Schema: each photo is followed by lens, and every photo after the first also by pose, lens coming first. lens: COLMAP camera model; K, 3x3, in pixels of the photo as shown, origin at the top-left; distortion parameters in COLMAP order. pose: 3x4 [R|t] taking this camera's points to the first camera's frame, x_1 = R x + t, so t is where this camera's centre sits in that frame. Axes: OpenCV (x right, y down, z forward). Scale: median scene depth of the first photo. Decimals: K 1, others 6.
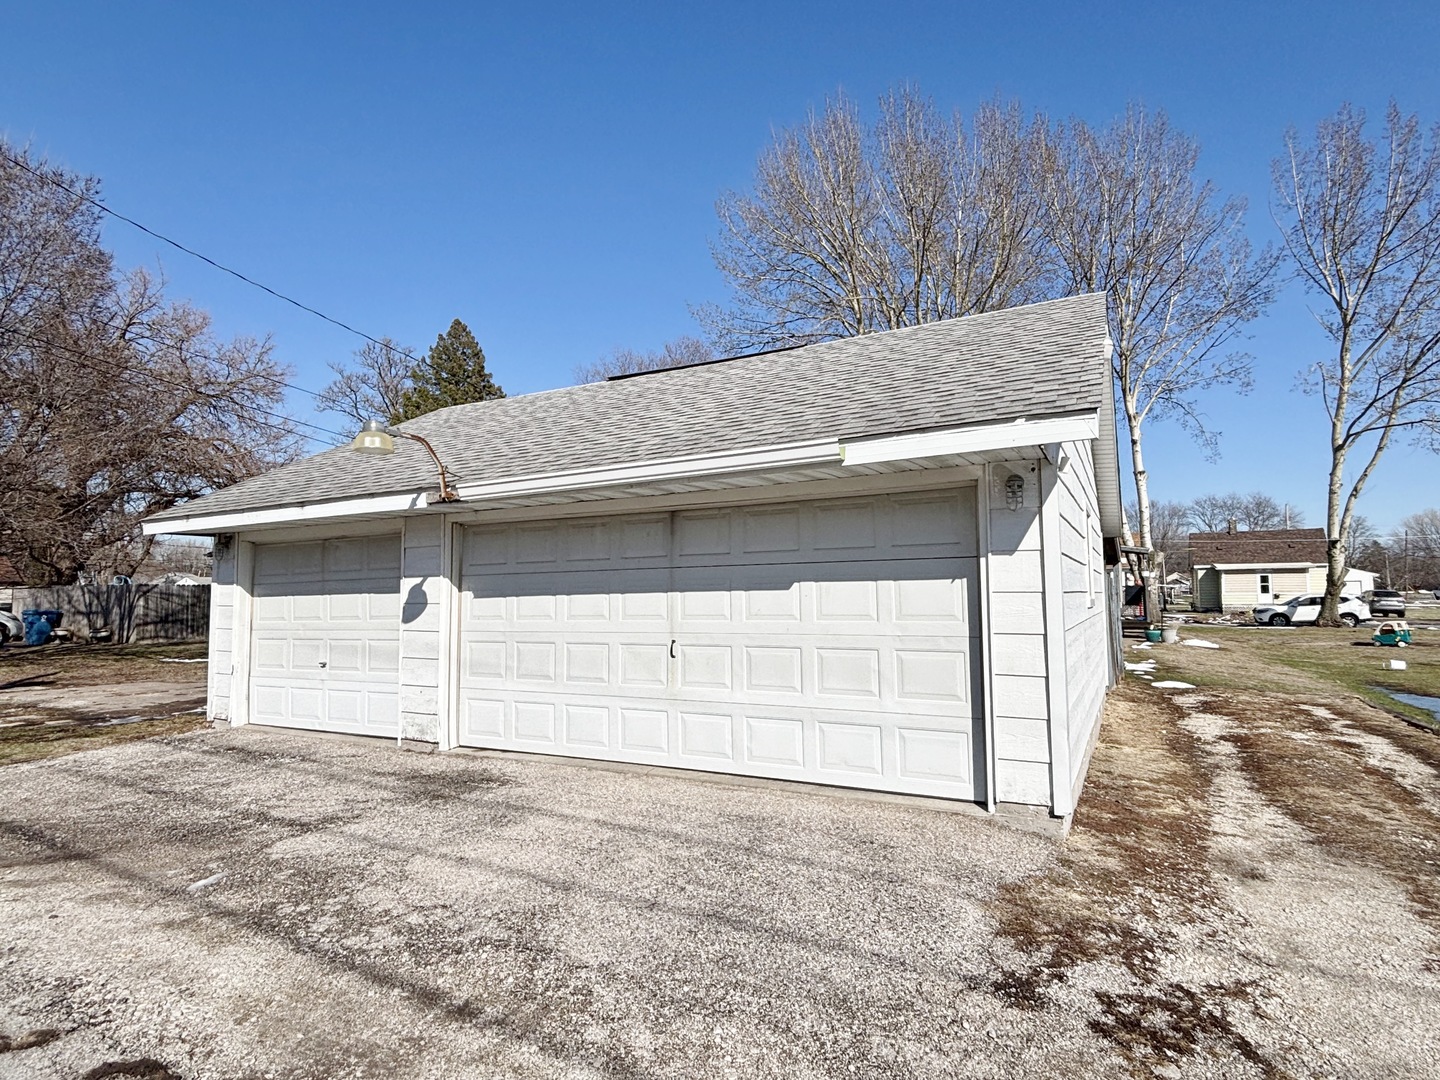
lens RADIAL K [[776.7, 0, 723.9], [0, 776.7, 545.8], [0, 0, 1]] dist [0.006099, 0.000417]
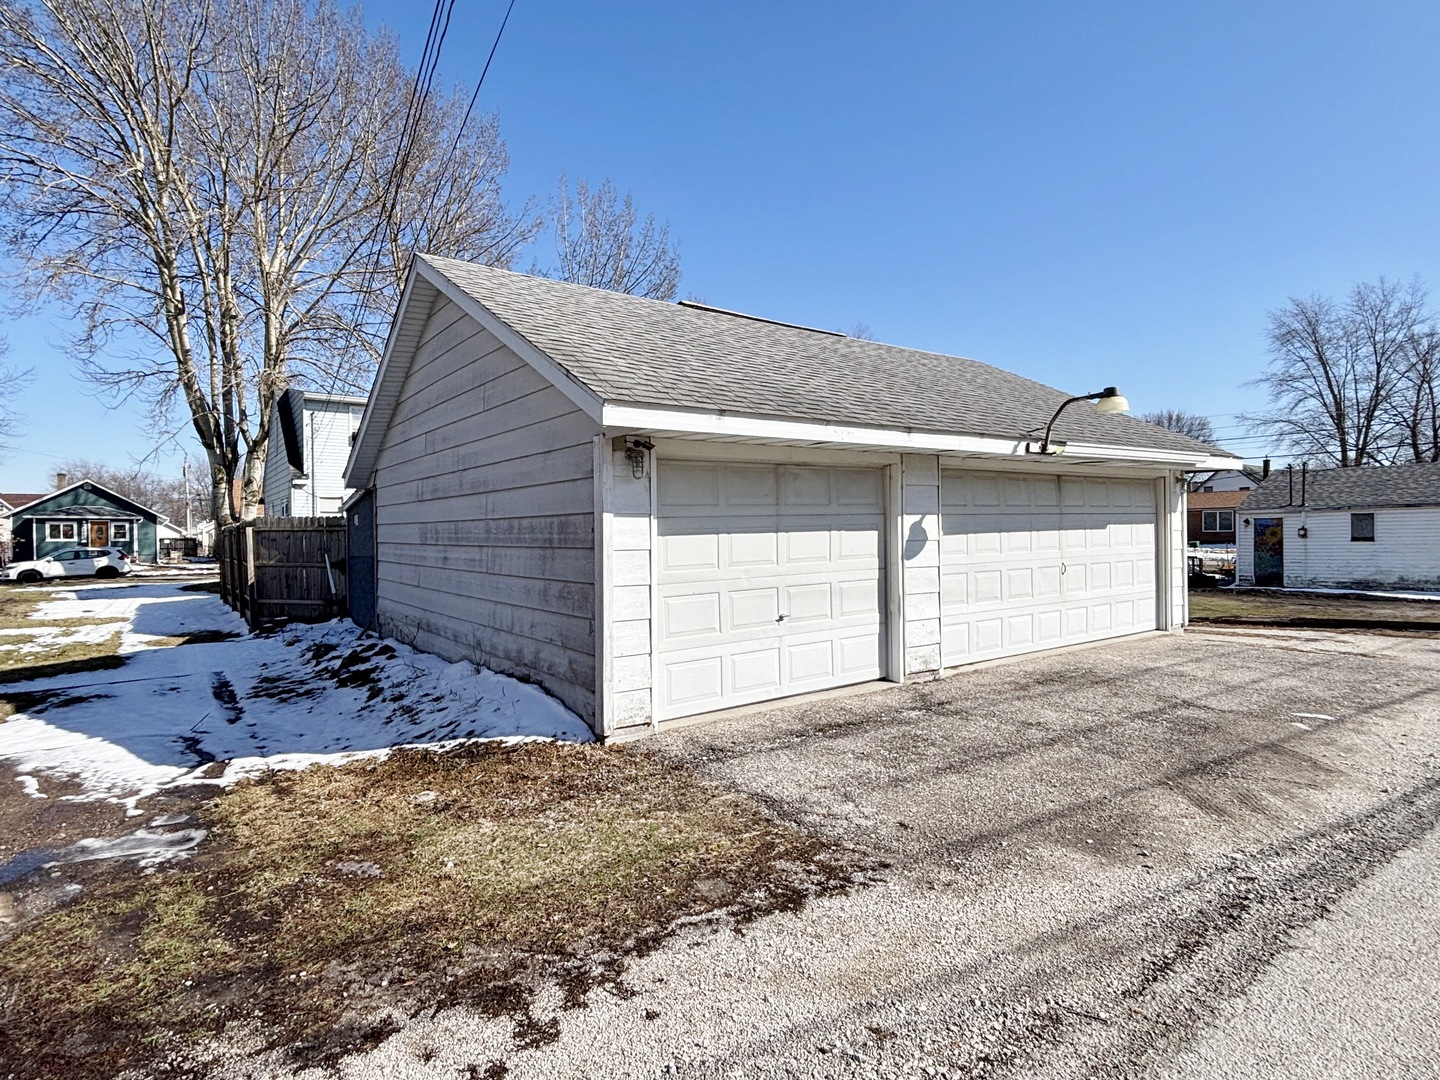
lens RADIAL K [[776.7, 0, 724.5], [0, 776.7, 541.0], [0, 0, 1]] dist [0.006099, 0.000417]
pose [[0.442993, 0.003820, 0.896517, -1.315998], [-0.036026, 0.999259, 0.013544, 0.065223], [-0.895801, -0.038298, 0.442802, 0.716645]]
